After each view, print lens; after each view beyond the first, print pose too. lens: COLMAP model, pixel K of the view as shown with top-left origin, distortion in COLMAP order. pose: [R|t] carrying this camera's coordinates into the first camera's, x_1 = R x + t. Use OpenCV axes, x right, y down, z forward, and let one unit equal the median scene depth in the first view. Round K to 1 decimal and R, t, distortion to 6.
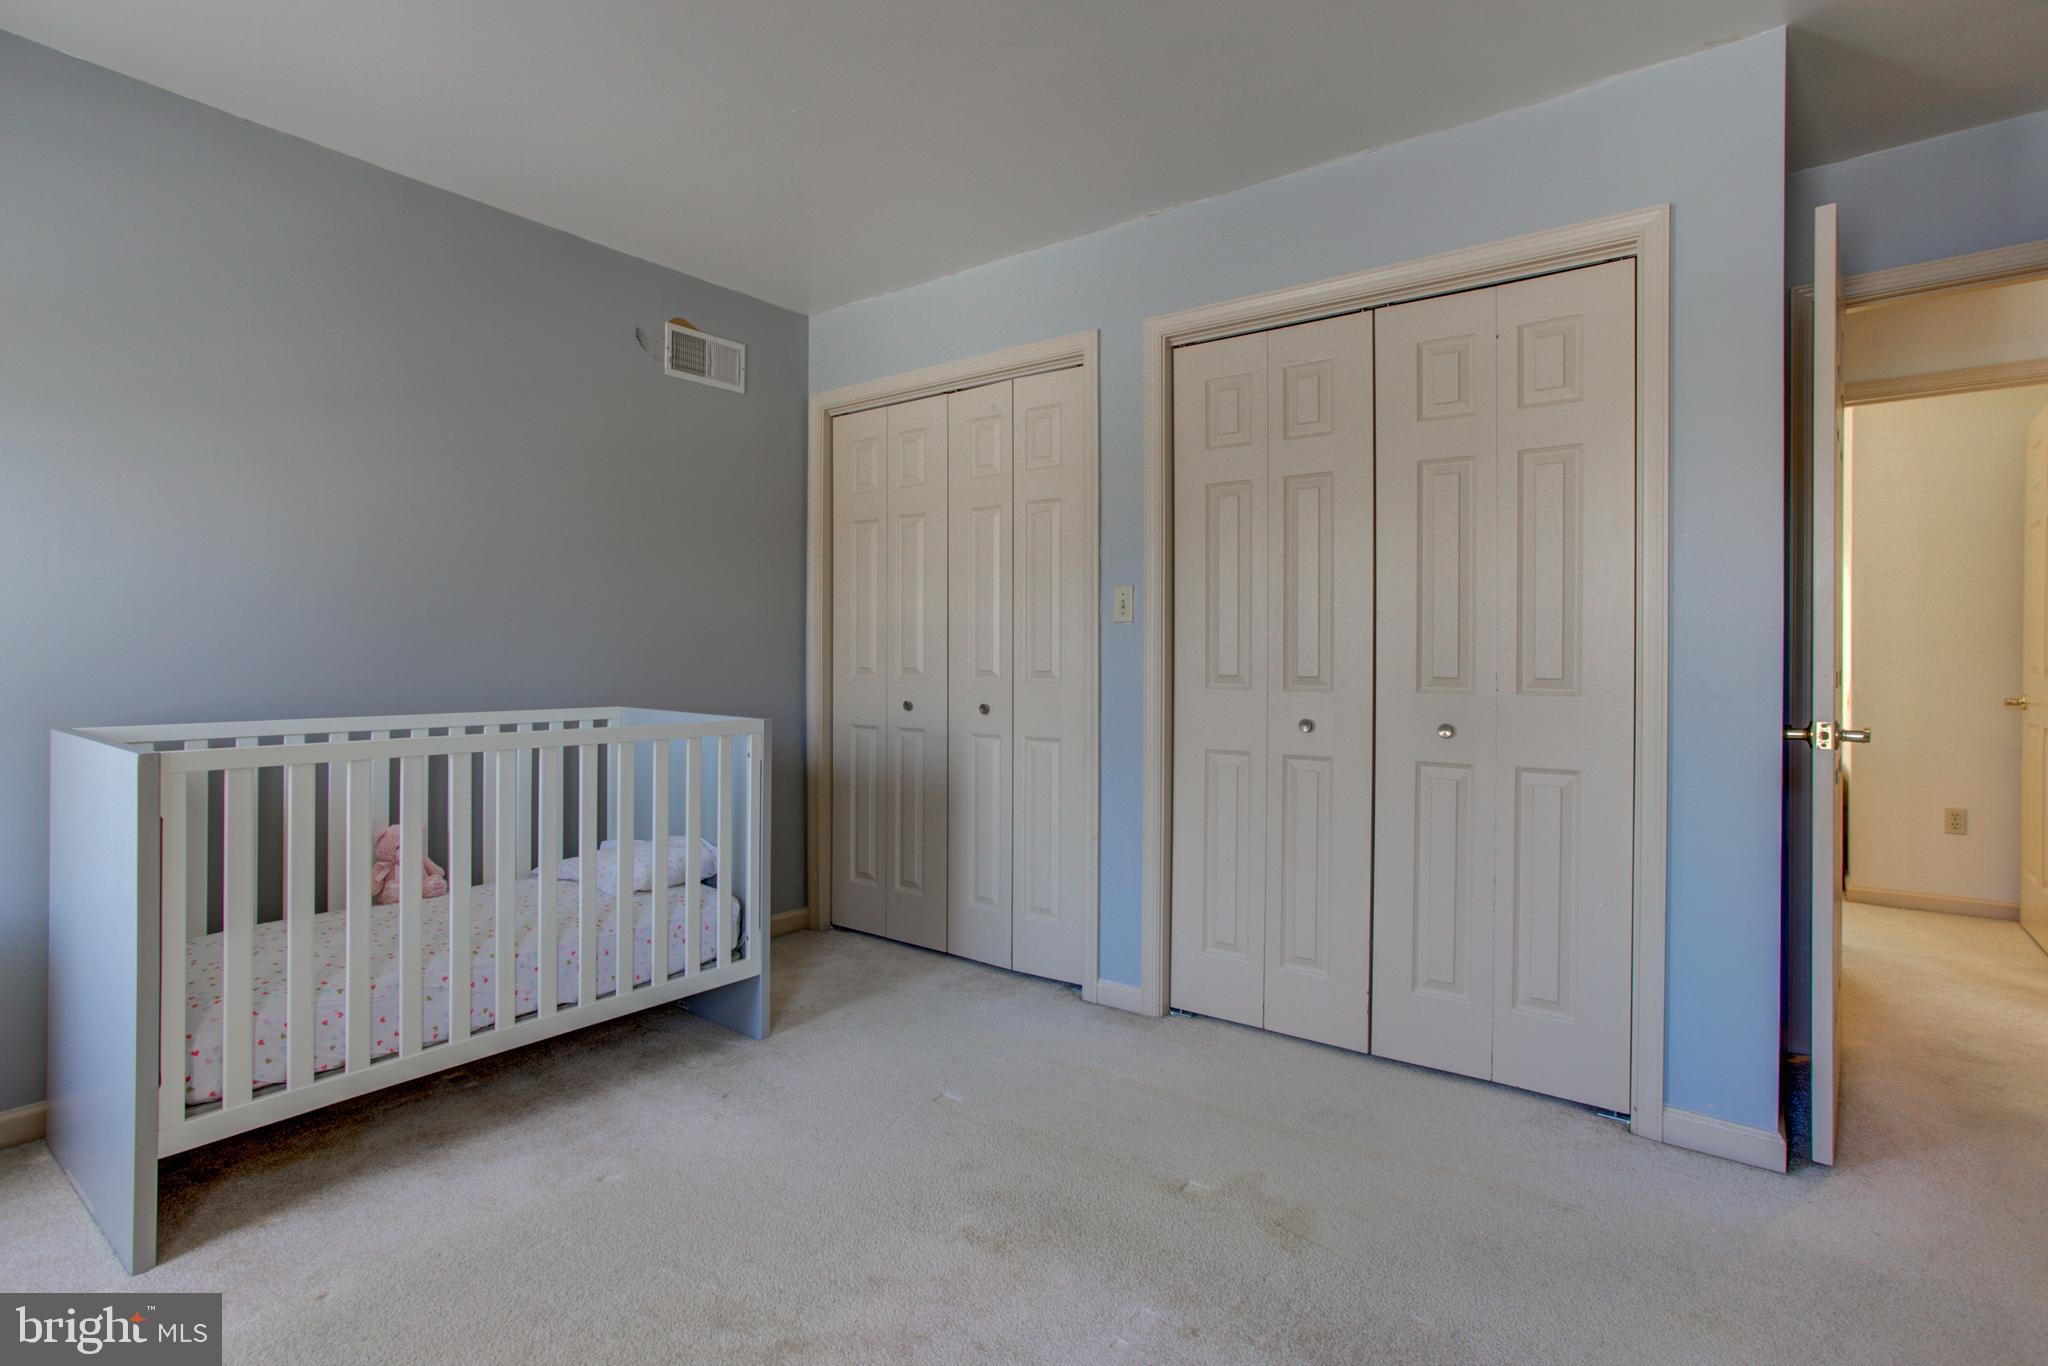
lens RADIAL K [[1002.6, 0, 1014.5], [0, 1002.6, 665.0], [0, 0, 1]] dist [-0.047758, 0.013469]
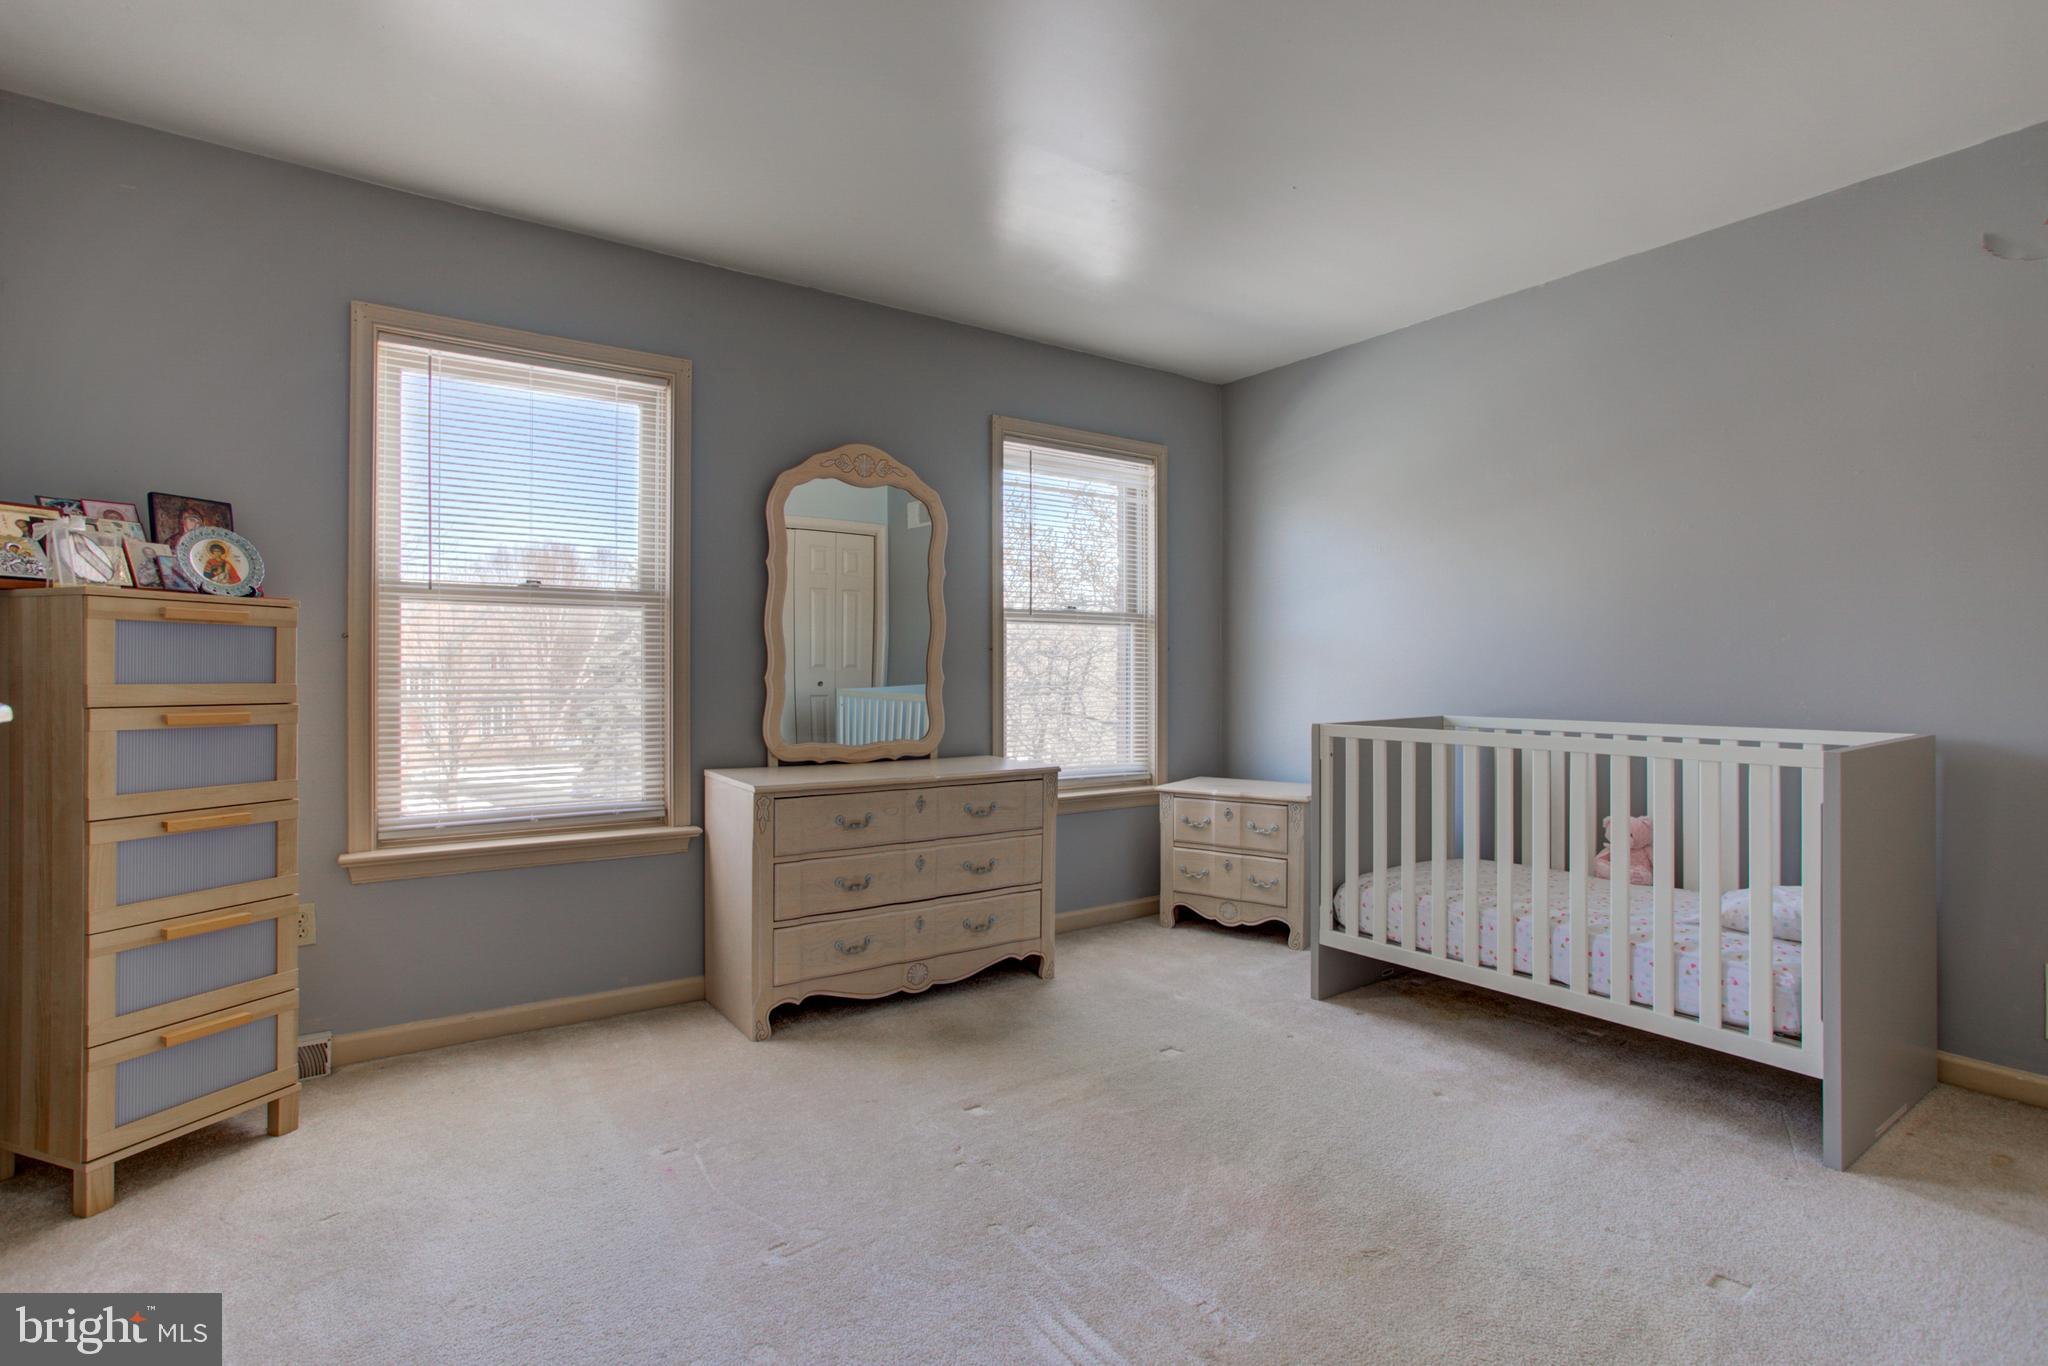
lens RADIAL K [[1002.6, 0, 1018.4], [0, 1002.6, 669.2], [0, 0, 1]] dist [-0.047758, 0.013469]
pose [[-0.306341, 0.008217, -0.951887, 0.757557], [-0.004300, 0.999941, 0.010016, -0.018733], [0.951912, 0.007161, -0.306287, 0.722127]]
